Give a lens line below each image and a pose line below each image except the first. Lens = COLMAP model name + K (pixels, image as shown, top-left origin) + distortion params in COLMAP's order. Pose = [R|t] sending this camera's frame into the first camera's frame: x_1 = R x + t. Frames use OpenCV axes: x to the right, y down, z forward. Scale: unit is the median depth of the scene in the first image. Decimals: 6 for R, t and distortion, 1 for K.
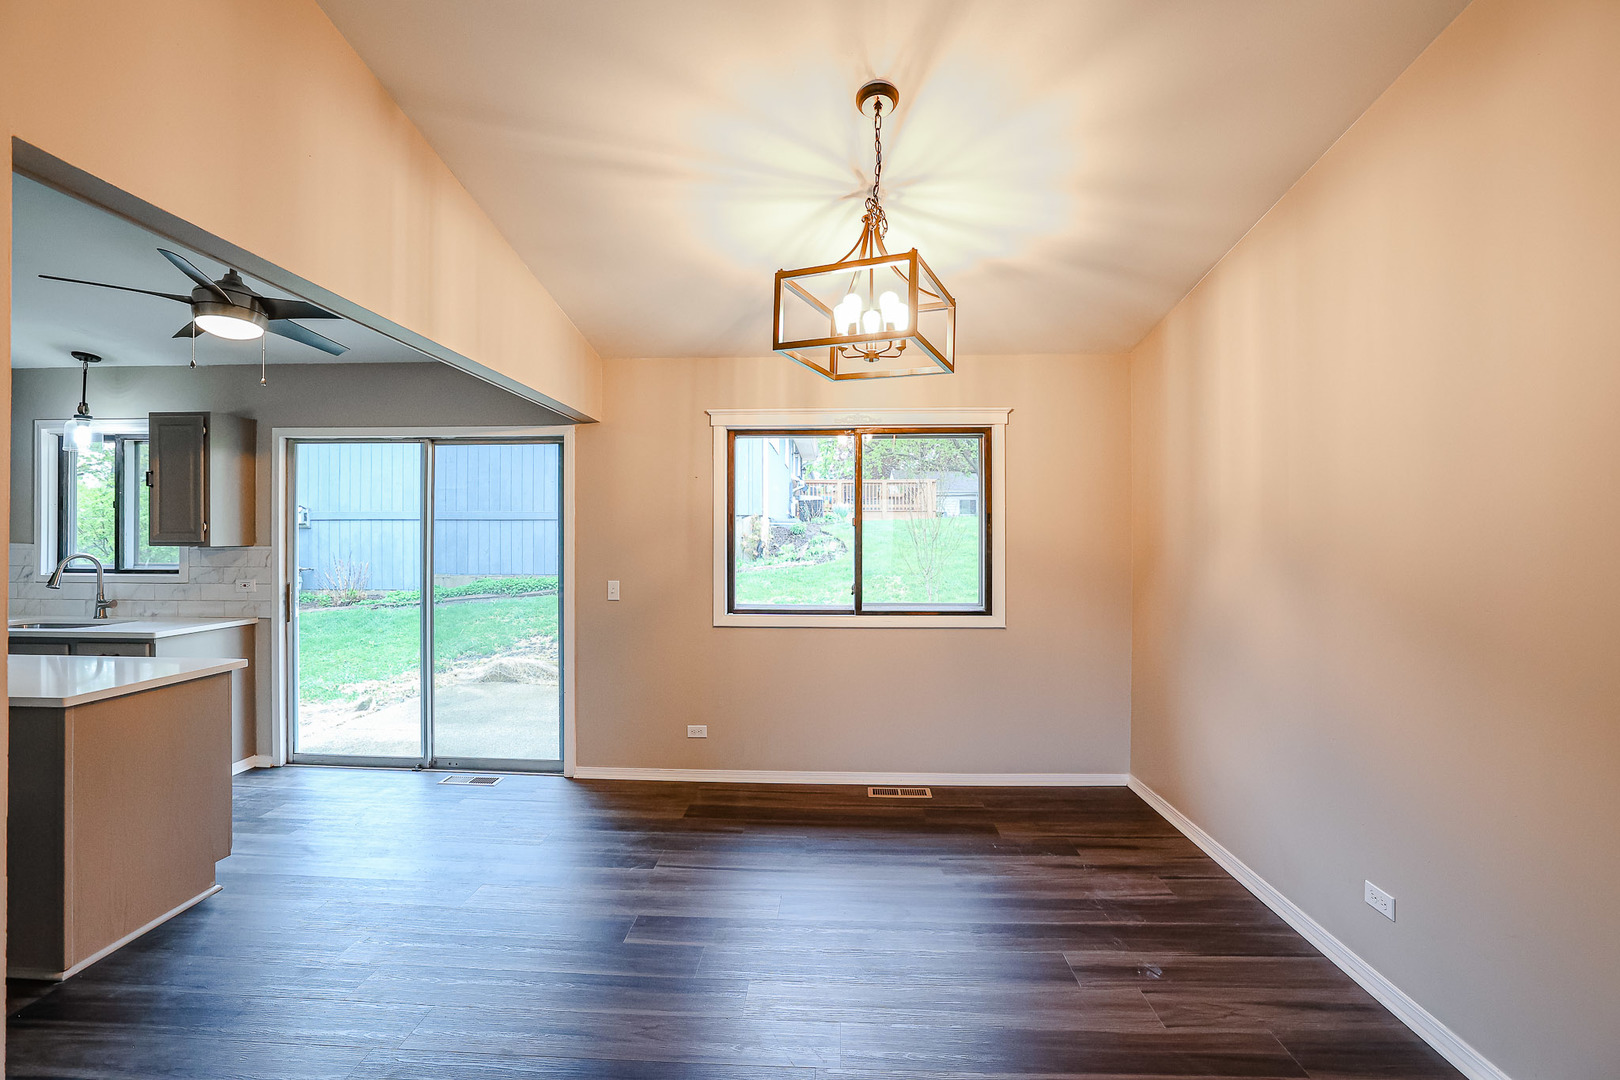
lens RADIAL K [[698.3, 0, 803.0], [0, 698.3, 537.7], [0, 0, 1]] dist [-0.044282, 0.014039]
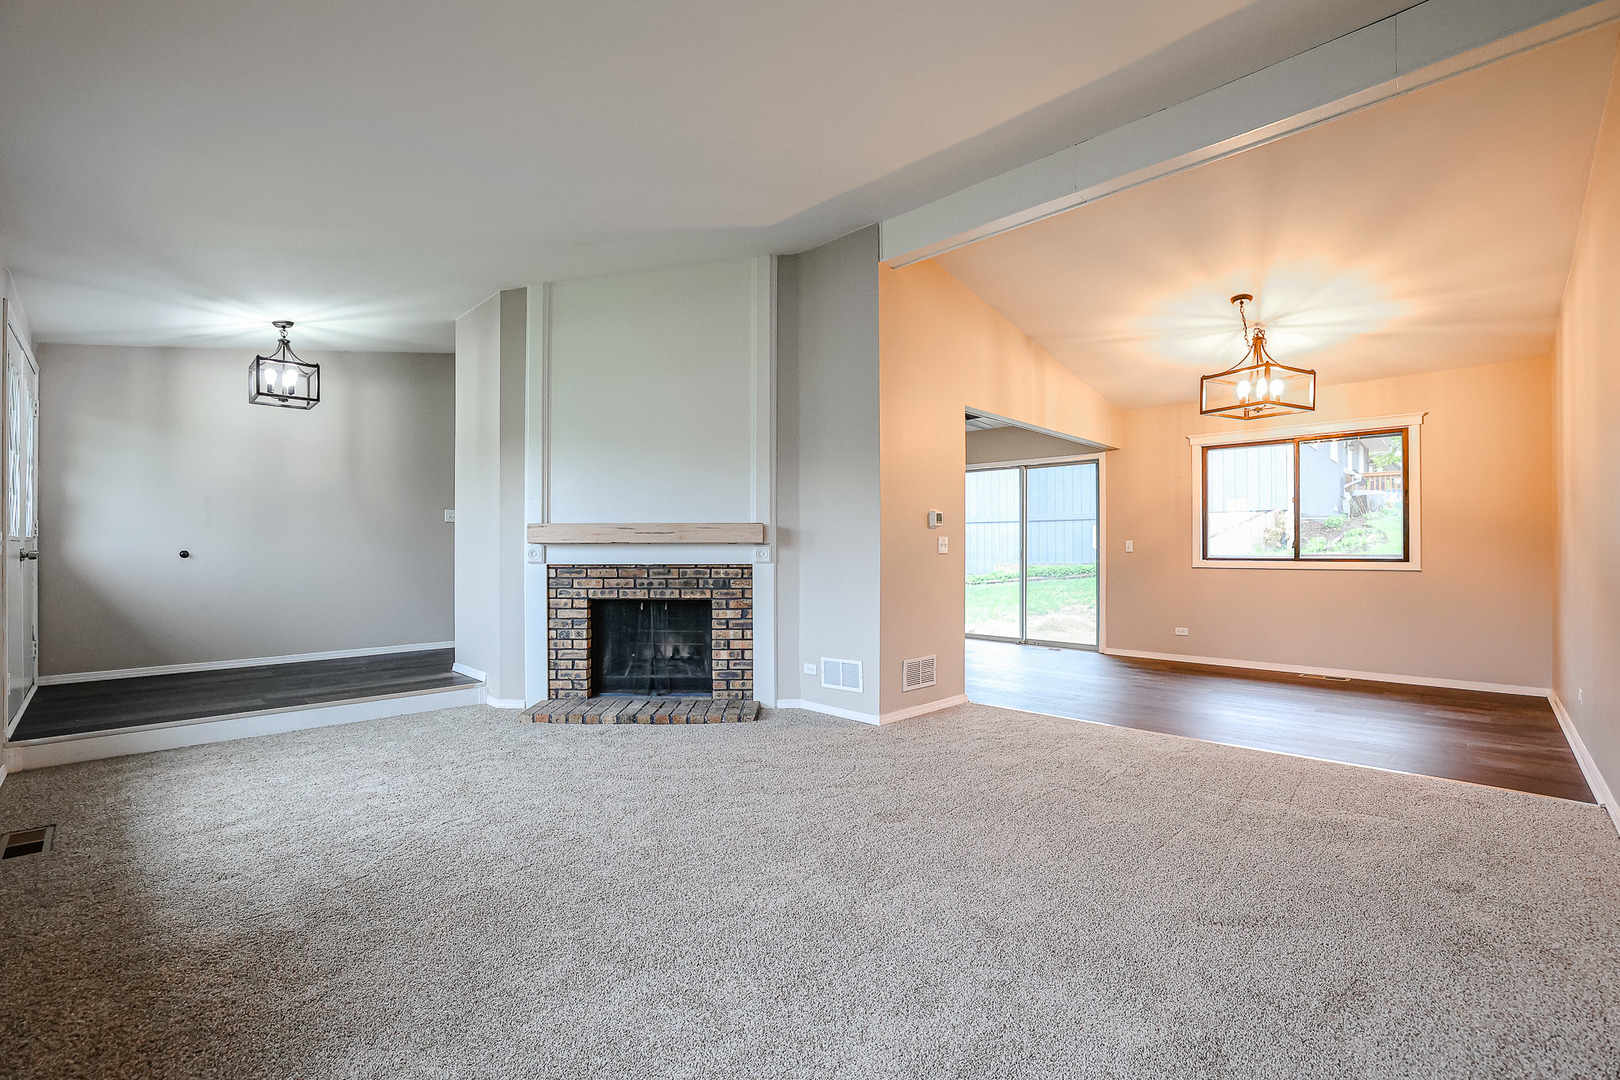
lens RADIAL K [[698.3, 0, 807.5], [0, 698.3, 548.9], [0, 0, 1]] dist [-0.044282, 0.014039]
pose [[0.747542, -0.001964, -0.664212, 0.266453], [0.002099, 0.999998, -0.000594, 0.080514], [0.664211, -0.000950, 0.747544, -0.795746]]
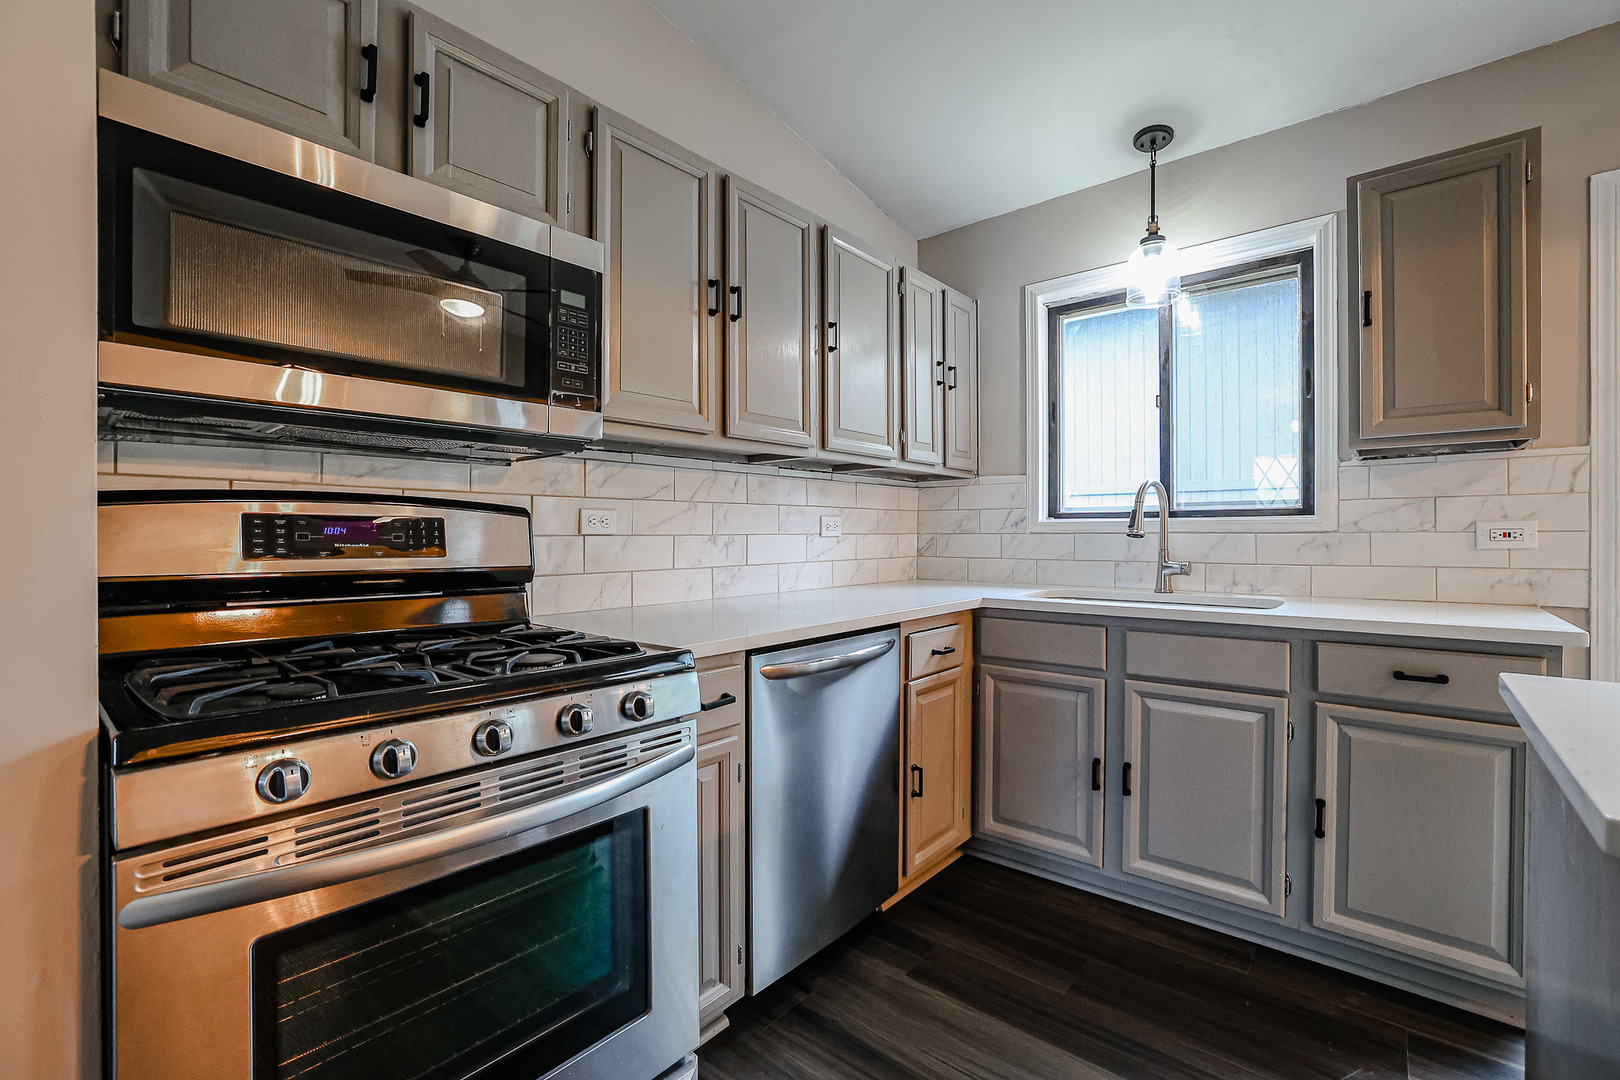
lens RADIAL K [[698.3, 0, 799.9], [0, 698.3, 538.6], [0, 0, 1]] dist [-0.044282, 0.014039]
pose [[0.788966, -0.000120, -0.614437, -0.919706], [0.003000, 0.999989, 0.003657, 0.069733], [0.614430, -0.004729, 0.788957, 0.344613]]
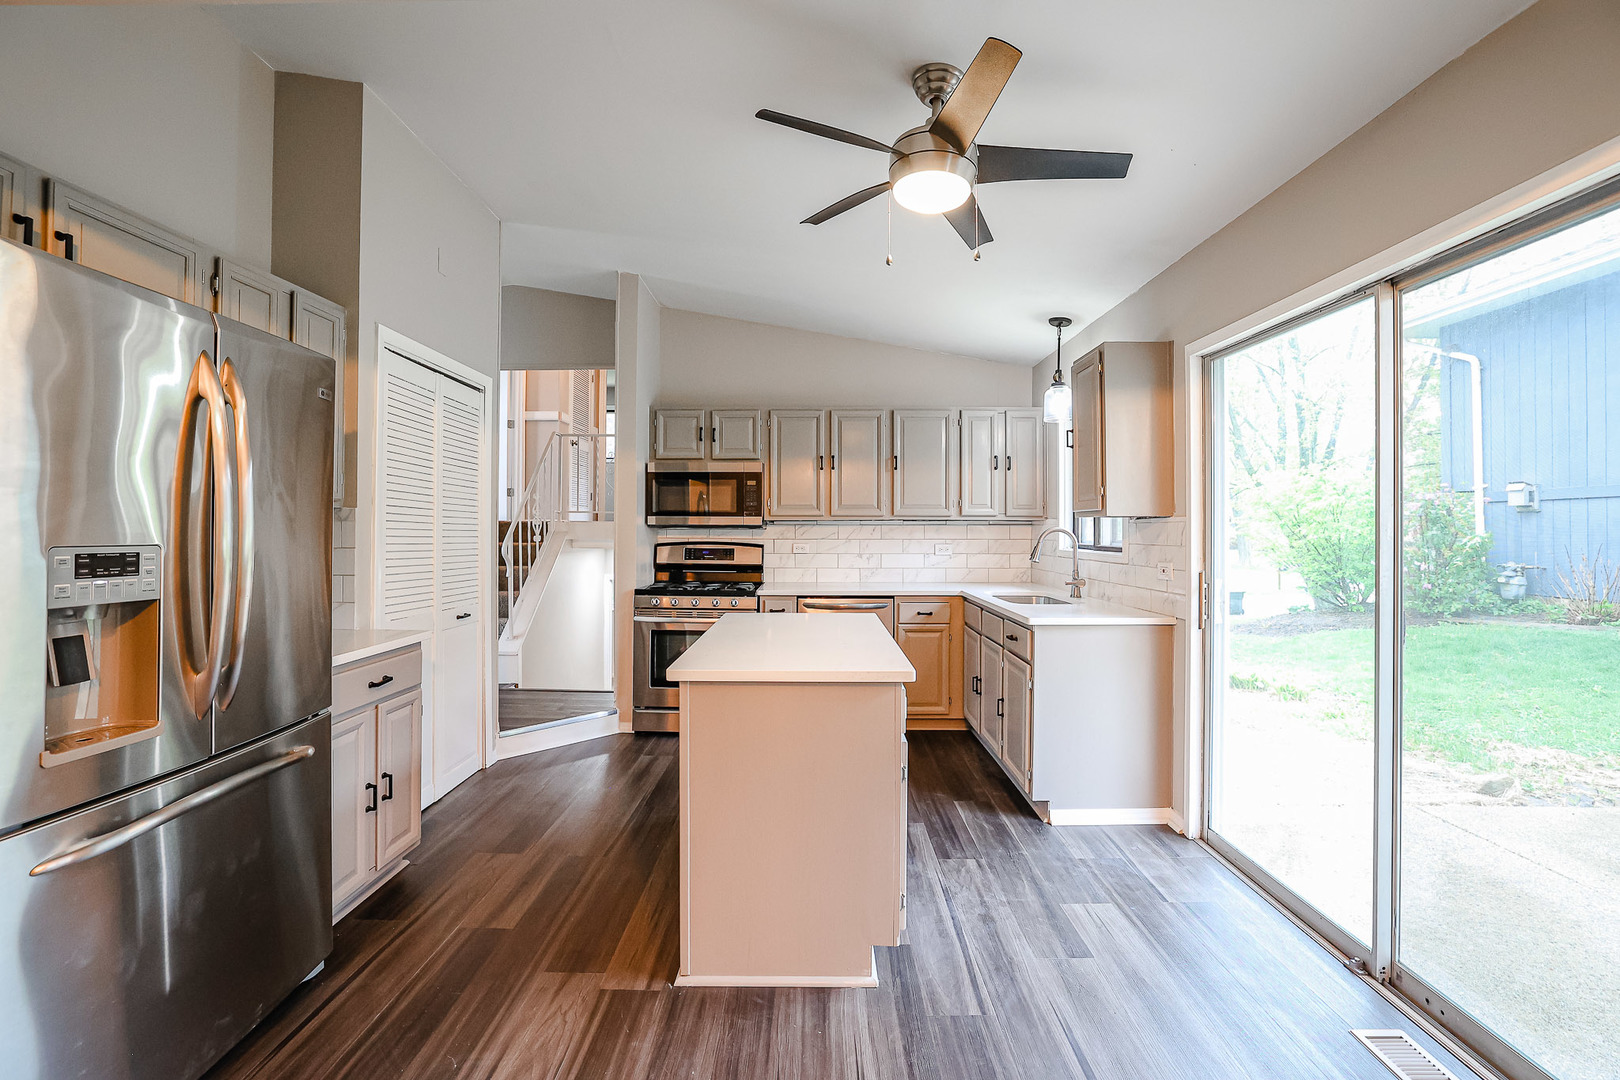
lens RADIAL K [[698.3, 0, 805.9], [0, 698.3, 524.0], [0, 0, 1]] dist [-0.044282, 0.014039]
pose [[0.034844, -0.009474, -0.999348, -0.094214], [-0.004092, 0.999945, -0.009622, 0.029040], [0.999384, 0.004425, 0.034803, 0.593177]]
